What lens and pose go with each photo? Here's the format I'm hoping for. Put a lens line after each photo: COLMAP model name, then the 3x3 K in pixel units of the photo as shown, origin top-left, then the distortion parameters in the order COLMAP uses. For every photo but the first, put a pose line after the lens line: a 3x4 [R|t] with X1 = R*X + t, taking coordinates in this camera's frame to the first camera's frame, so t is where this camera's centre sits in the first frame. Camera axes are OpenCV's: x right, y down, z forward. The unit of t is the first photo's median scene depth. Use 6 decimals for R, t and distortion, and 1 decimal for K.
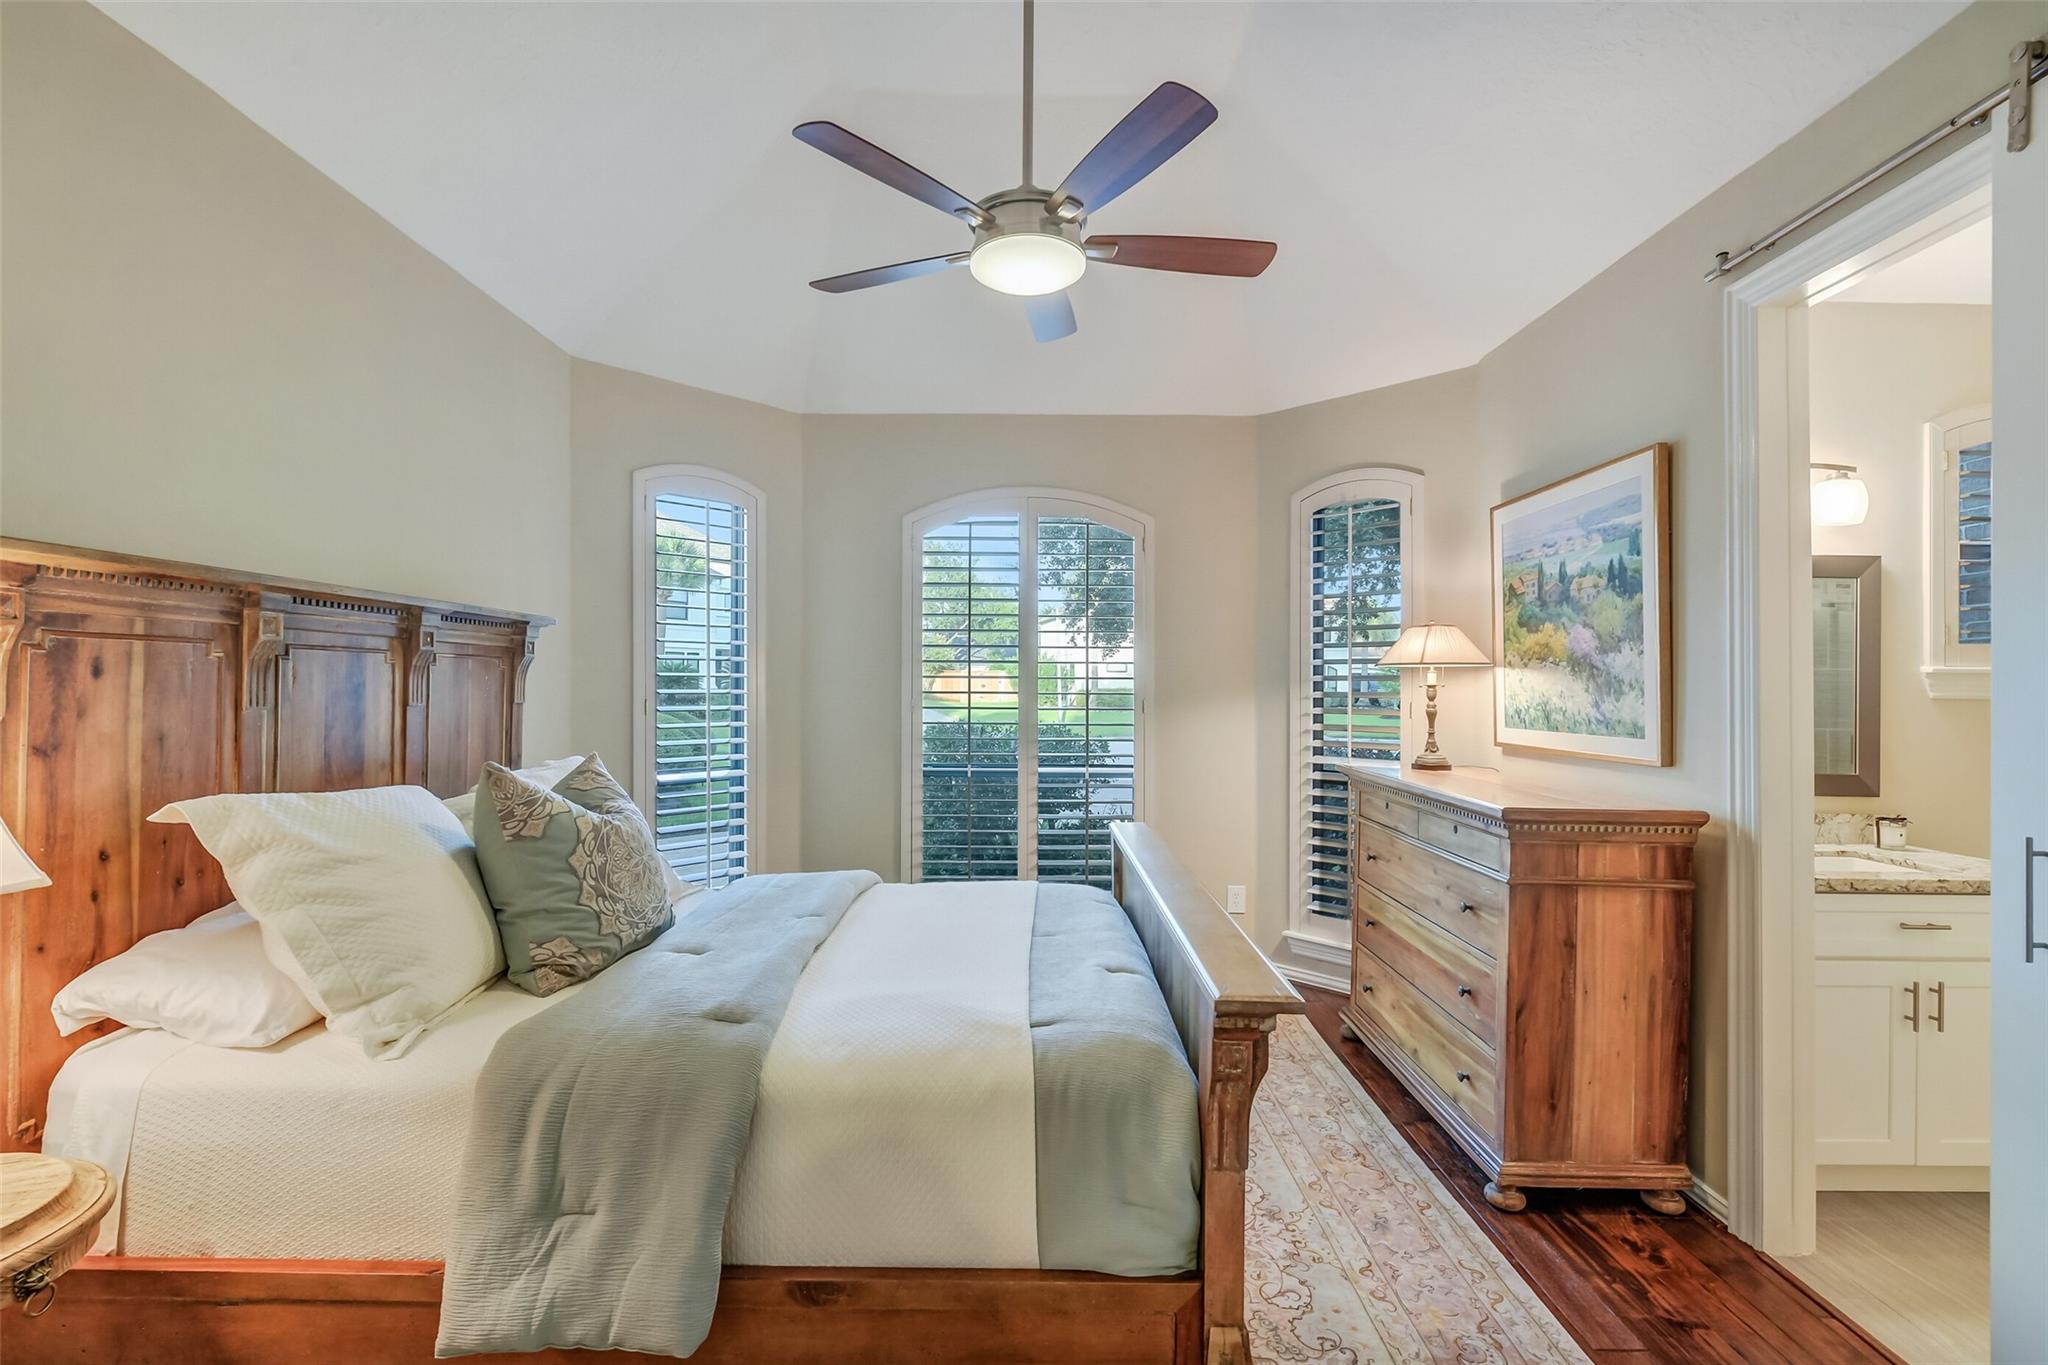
lens RADIAL K [[895.2, 0, 1028.6], [0, 895.2, 686.7], [0, 0, 1]] dist [0.001474, -0.000057]
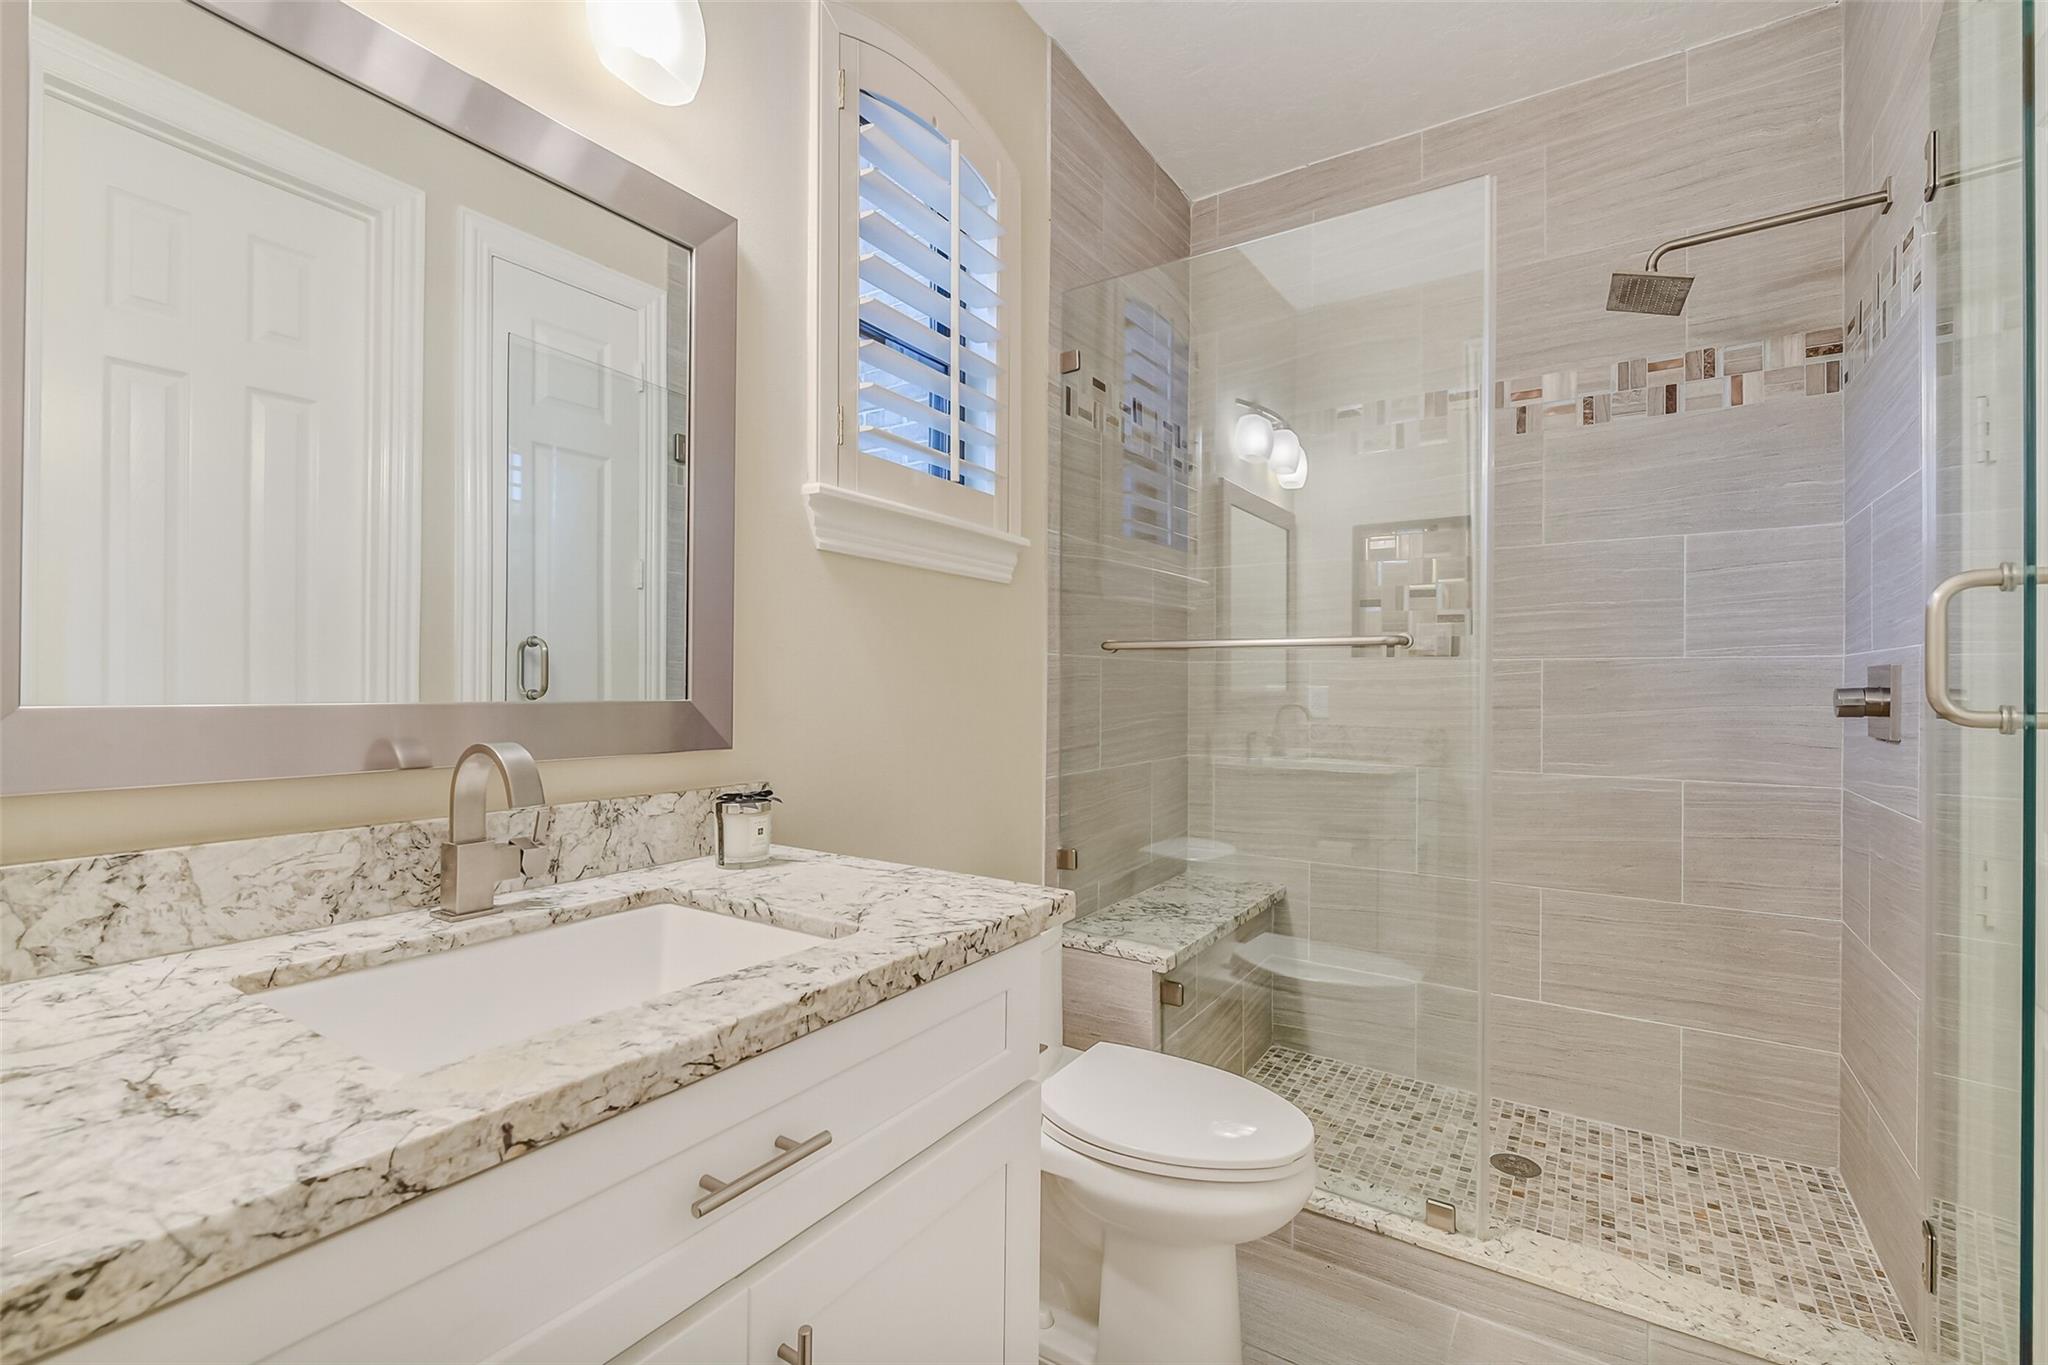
lens RADIAL K [[895.2, 0, 1028.6], [0, 895.2, 686.7], [0, 0, 1]] dist [0.001474, -0.000057]
pose [[0.547058, 0.003834, 0.837086, 0.664815], [-0.008104, 0.999967, 0.000716, 0.091554], [-0.837056, -0.007176, 0.547071, 0.638141]]
